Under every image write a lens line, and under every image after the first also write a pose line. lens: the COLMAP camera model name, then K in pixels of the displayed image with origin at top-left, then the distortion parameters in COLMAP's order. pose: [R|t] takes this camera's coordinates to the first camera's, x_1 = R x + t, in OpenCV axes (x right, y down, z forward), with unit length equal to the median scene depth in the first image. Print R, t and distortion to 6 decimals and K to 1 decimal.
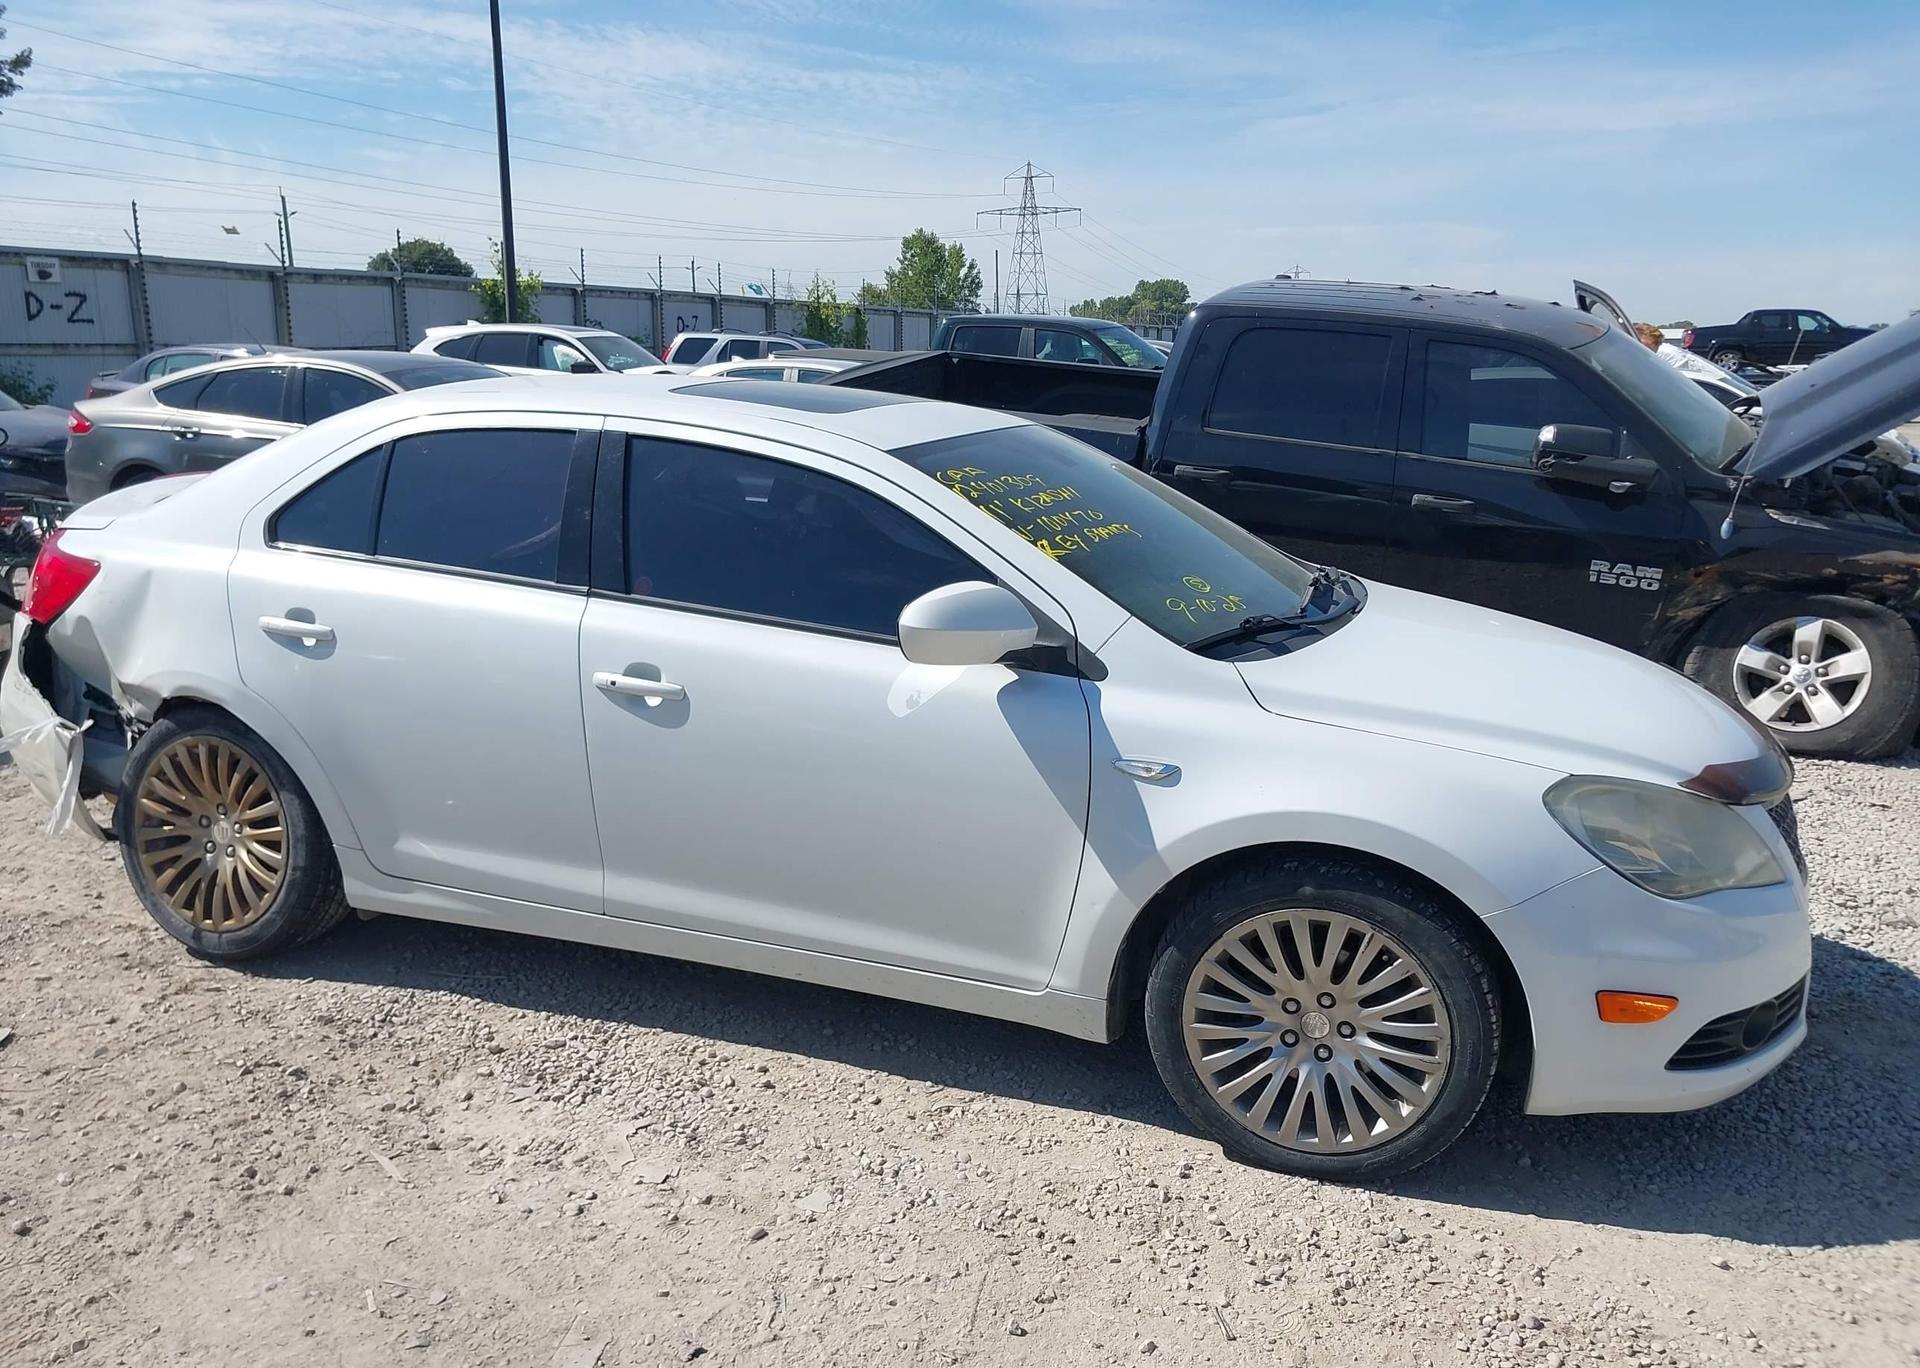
lens RADIAL K [[1479.3, 0, 960.0], [0, 1479.3, 684.0], [0, 0, 1]] dist [-0.000081, -0.003288]
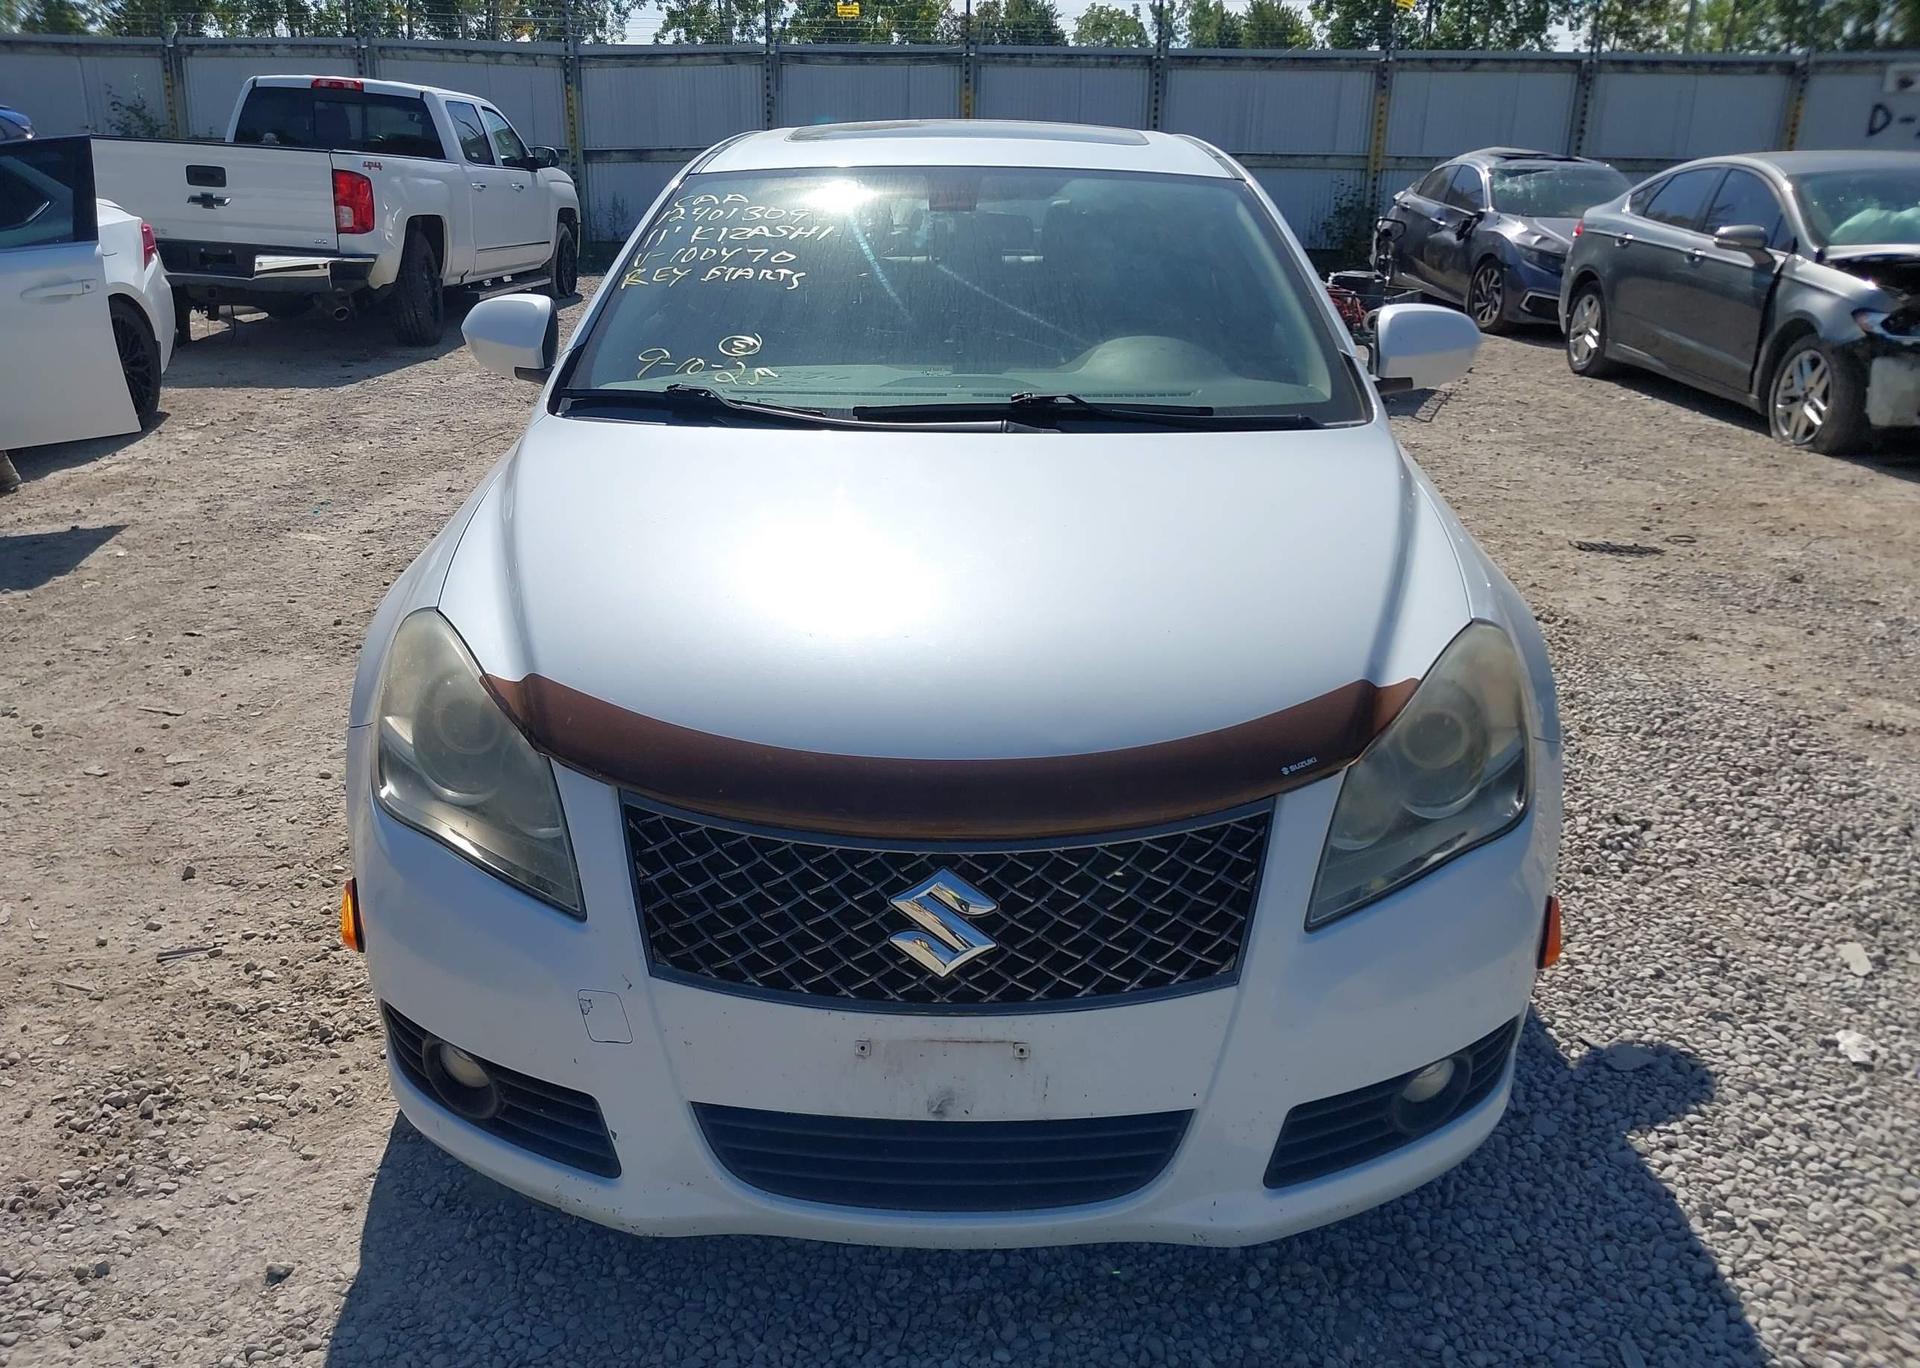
lens RADIAL K [[1541.4, 0, 961.8], [0, 1541.4, 624.7], [0, 0, 1]] dist [-0.027731, 0.004201]
pose [[0.337250, 0.264749, -0.903422, 1.026274], [-0.207214, 0.956983, 0.203091, -0.122127], [0.918327, 0.118709, 0.377602, 0.815023]]
